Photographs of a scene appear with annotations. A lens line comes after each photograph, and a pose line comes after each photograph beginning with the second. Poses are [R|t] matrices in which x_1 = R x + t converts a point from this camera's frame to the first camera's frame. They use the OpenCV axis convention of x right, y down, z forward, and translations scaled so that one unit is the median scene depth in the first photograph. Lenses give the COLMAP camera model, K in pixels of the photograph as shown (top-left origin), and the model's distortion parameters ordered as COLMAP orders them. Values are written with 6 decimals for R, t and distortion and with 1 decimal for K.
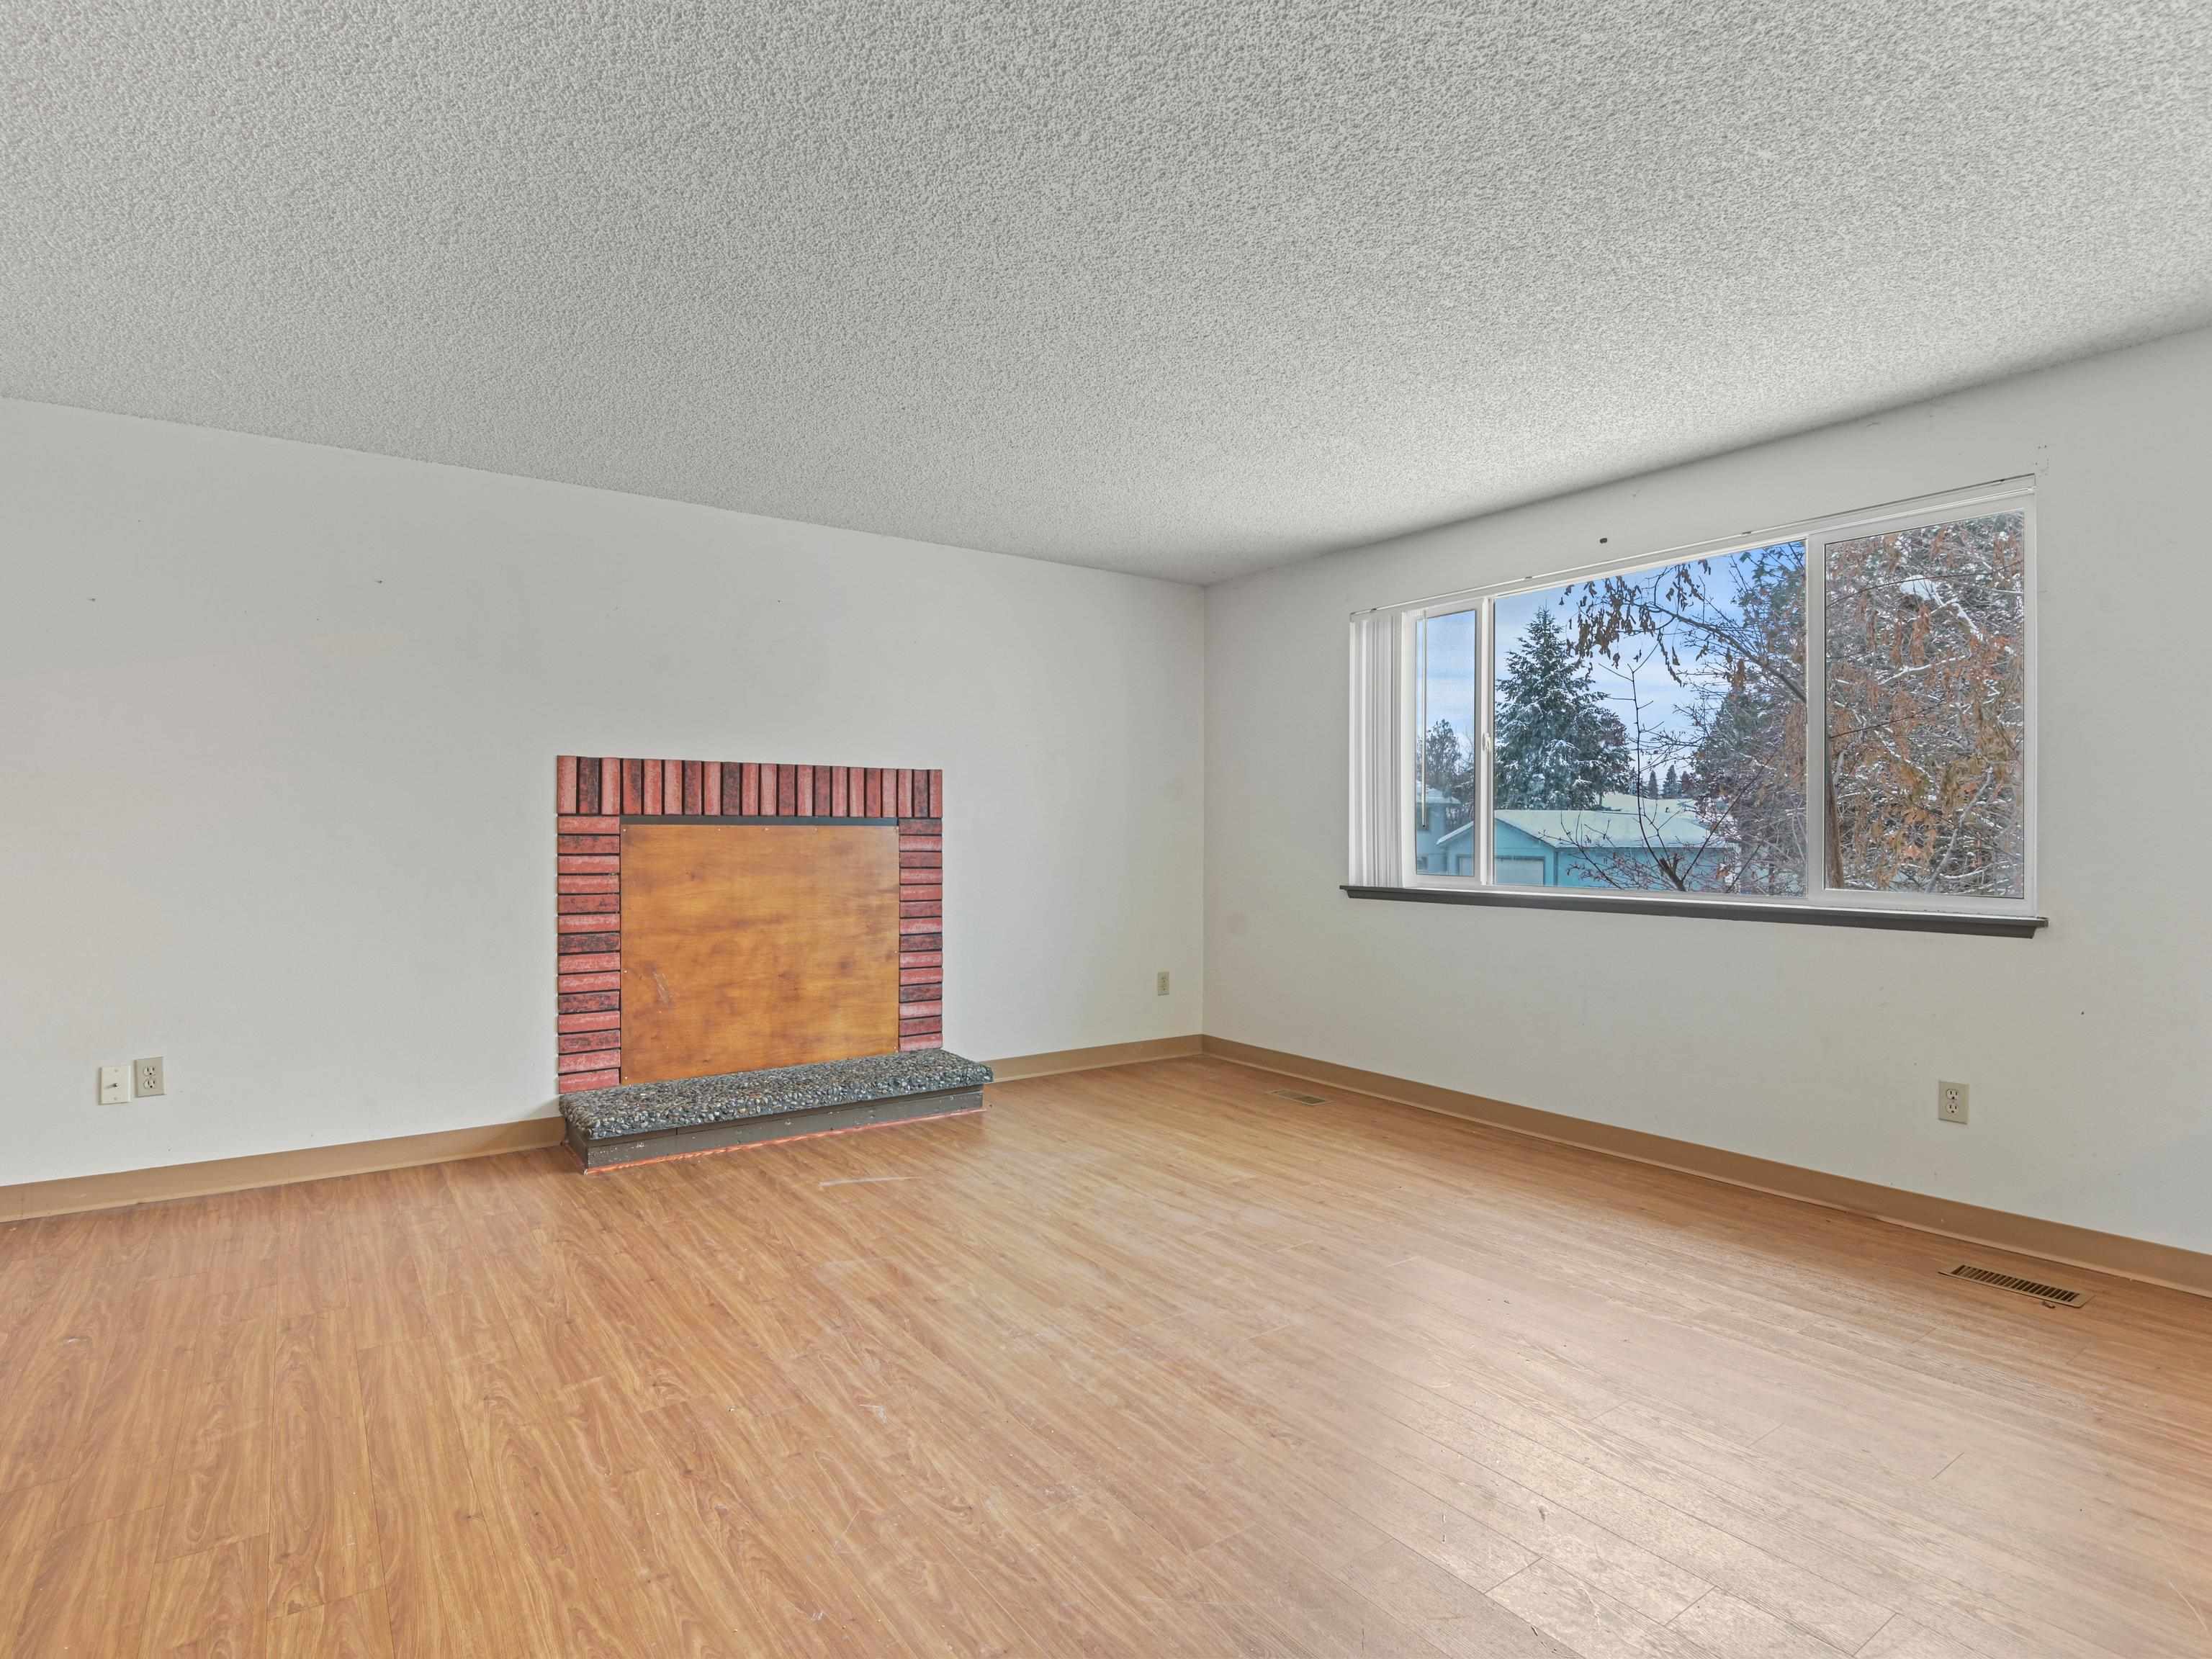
lens RADIAL K [[1144.3, 0, 1098.2], [0, 1144.3, 834.3], [0, 0, 1]] dist [-0.004792, -0.008946]
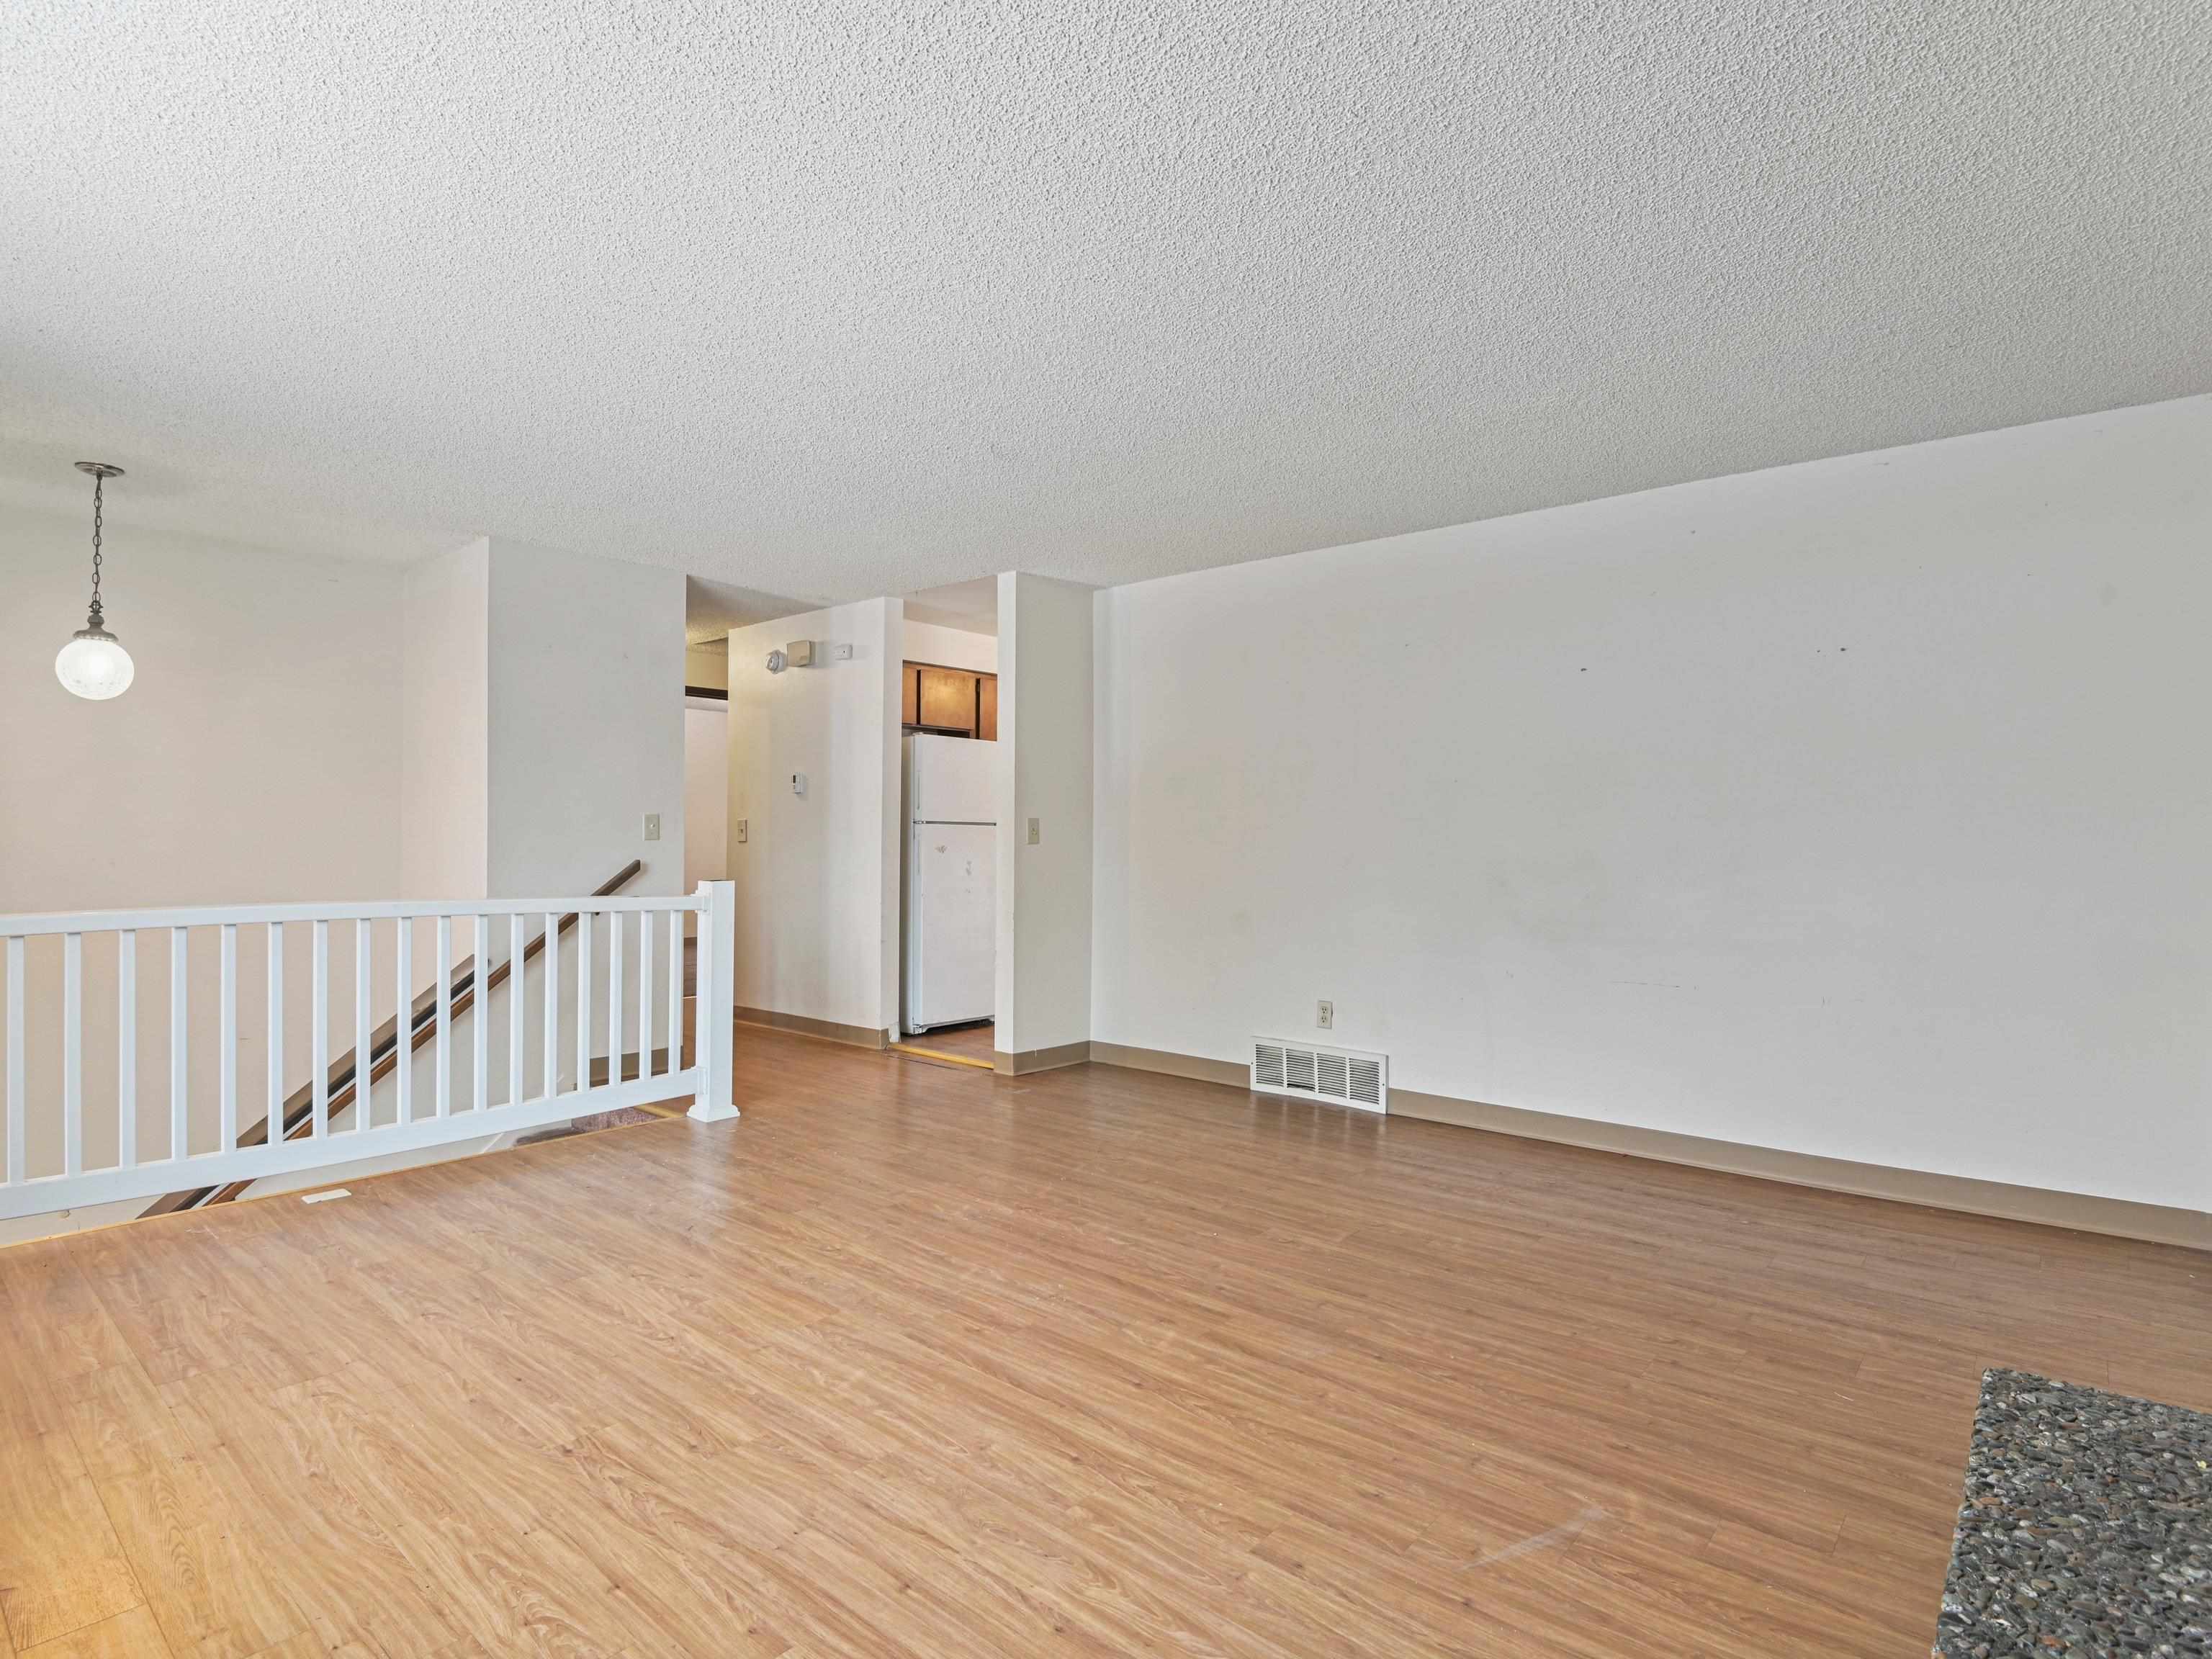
lens RADIAL K [[1144.3, 0, 1103.1], [0, 1144.3, 833.6], [0, 0, 1]] dist [-0.004792, -0.008946]
pose [[-0.969343, -0.008105, -0.245576, 0.097451], [-0.008056, 0.999967, -0.001205, -0.001695], [0.245578, 0.000810, -0.969377, 1.287968]]
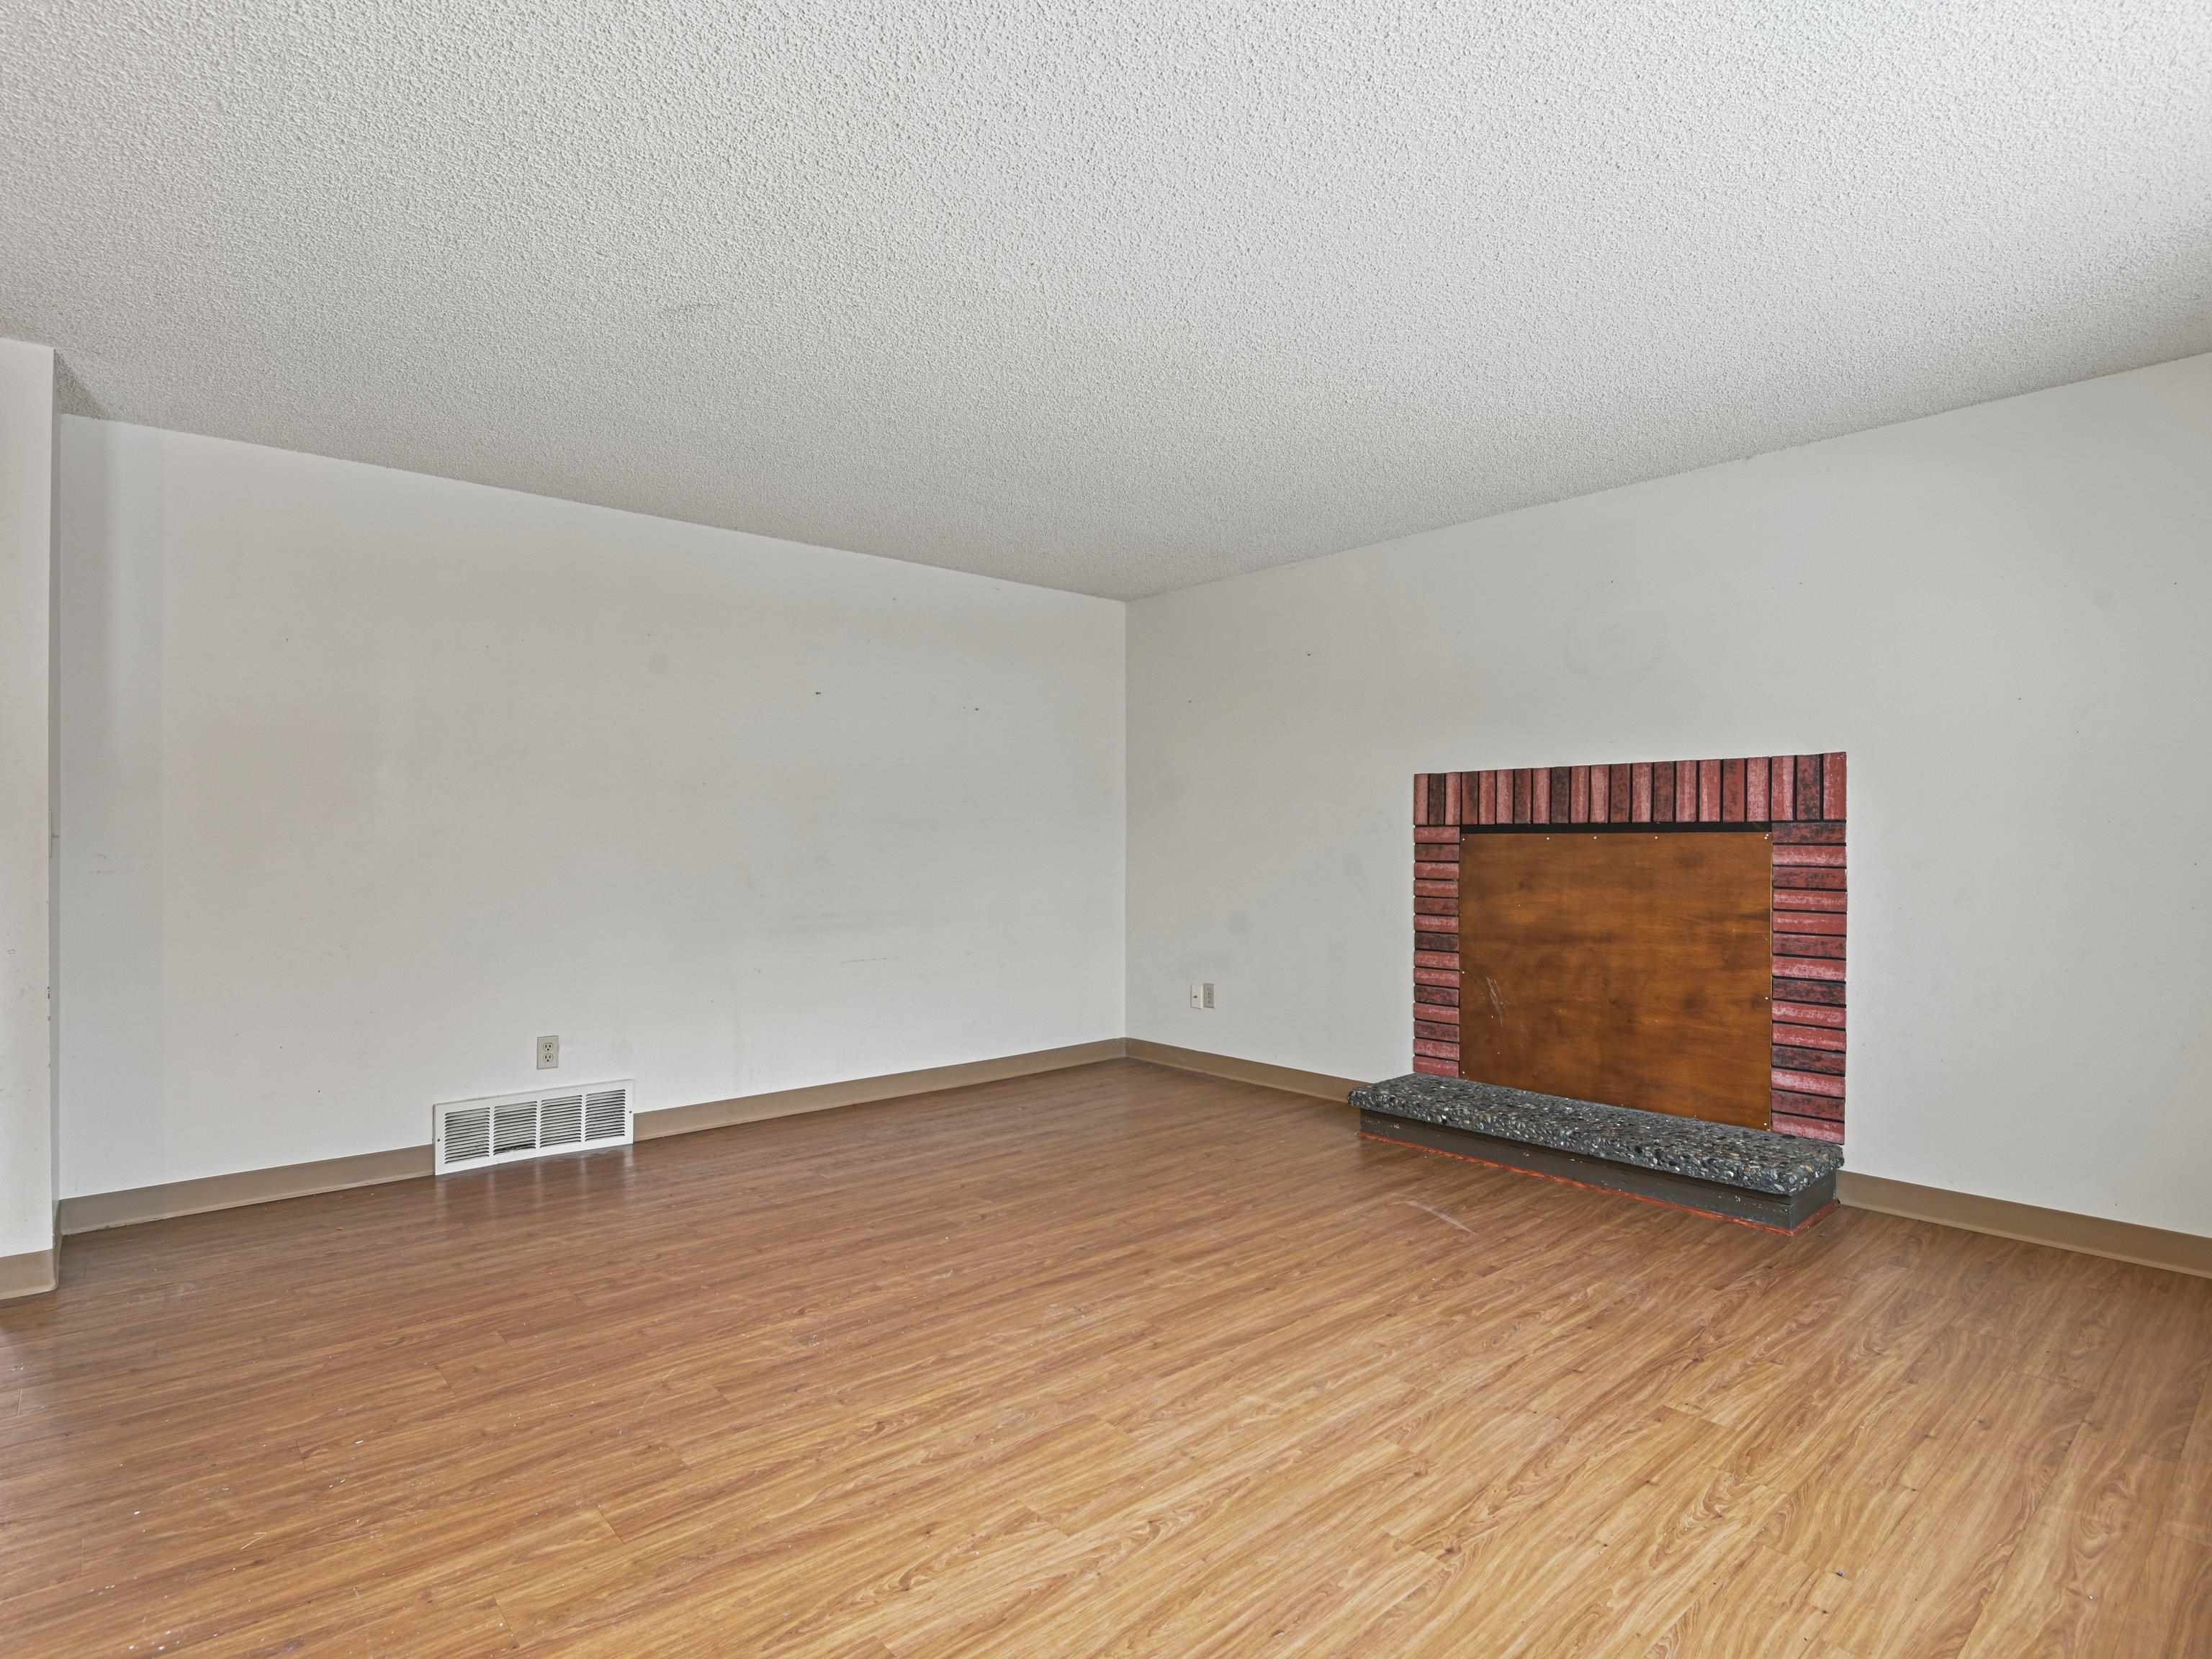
lens RADIAL K [[1144.3, 0, 1095.5], [0, 1144.3, 825.5], [0, 0, 1]] dist [-0.004792, -0.008946]
pose [[0.102640, -0.015926, -0.994591, 0.626085], [-0.001102, 0.999869, -0.016124, 0.001124], [0.994718, 0.002751, 0.102609, 0.561881]]
